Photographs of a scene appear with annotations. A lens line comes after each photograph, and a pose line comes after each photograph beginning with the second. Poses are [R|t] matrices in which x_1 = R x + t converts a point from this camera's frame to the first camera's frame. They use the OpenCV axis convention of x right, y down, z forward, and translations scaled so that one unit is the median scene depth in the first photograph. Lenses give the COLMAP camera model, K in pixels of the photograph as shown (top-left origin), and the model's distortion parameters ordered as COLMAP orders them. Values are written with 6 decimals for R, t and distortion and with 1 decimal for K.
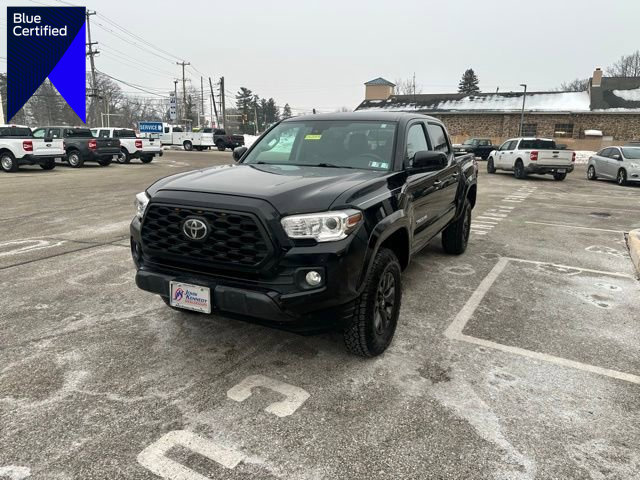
lens RADIAL K [[449.0, 0, 317.6], [0, 449.0, 237.7], [0, 0, 1]] dist [0.041623, -0.050124]
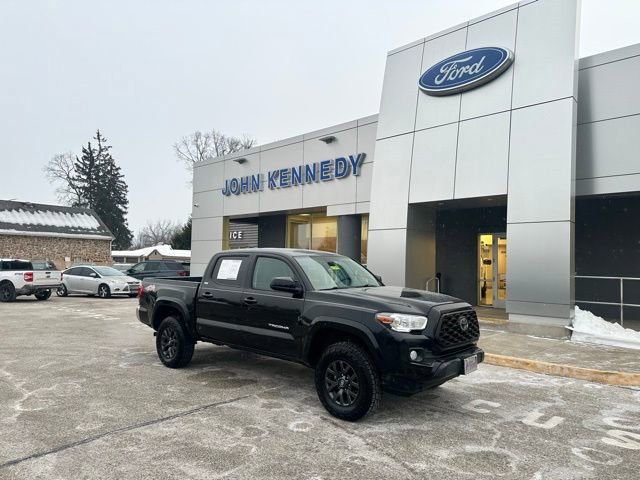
lens RADIAL K [[449.0, 0, 317.6], [0, 449.0, 237.7], [0, 0, 1]] dist [0.041623, -0.050124]
pose [[0.241096, 0.041492, 0.969614, -1.544902], [0.203115, 0.974802, -0.092219, -0.218281], [-0.949008, 0.219177, 0.226594, 0.774352]]
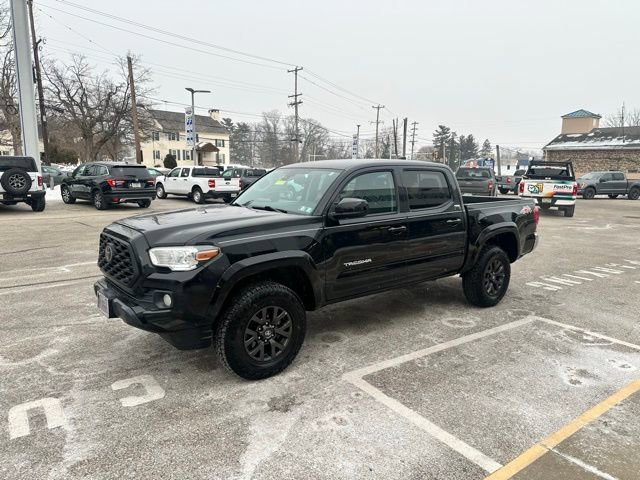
lens RADIAL K [[447.4, 0, 322.3], [0, 447.4, 243.9], [0, 0, 1]] dist [0.073984, -0.101000]
pose [[0.915071, 0.064309, -0.398132, 0.600412], [-0.090456, 0.994780, -0.047222, -0.029045], [0.393017, 0.079225, 0.916112, 0.017576]]
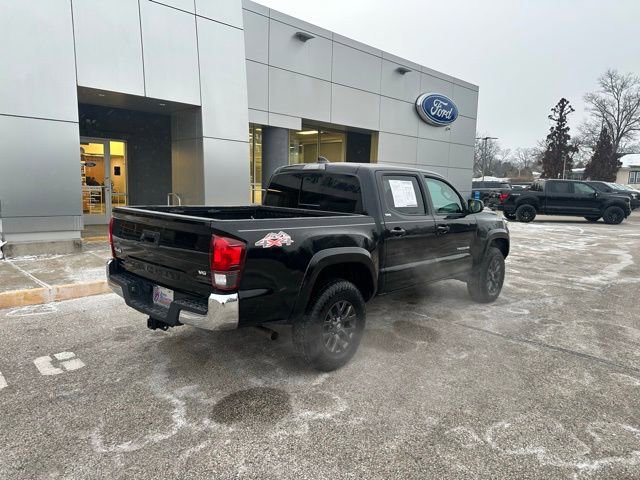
lens RADIAL K [[449.0, 0, 317.6], [0, 449.0, 237.7], [0, 0, 1]] dist [0.041623, -0.050124]
pose [[-0.964064, -0.073467, 0.255312, -0.098212], [0.015122, 0.944272, 0.328818, -0.616805], [-0.265241, 0.320862, -0.909228, 2.713766]]
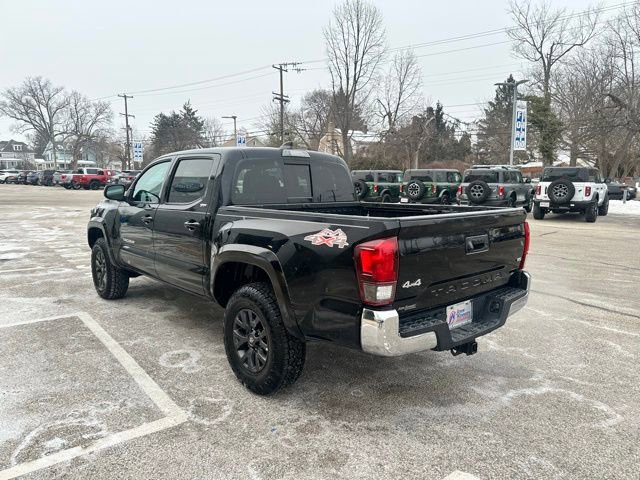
lens RADIAL K [[449.0, 0, 317.6], [0, 449.0, 237.7], [0, 0, 1]] dist [0.041623, -0.050124]
pose [[-0.359147, 0.103796, -0.927491, 1.255243], [-0.215248, 0.957791, 0.190536, -0.416352], [0.908120, 0.268071, -0.321646, 1.967839]]
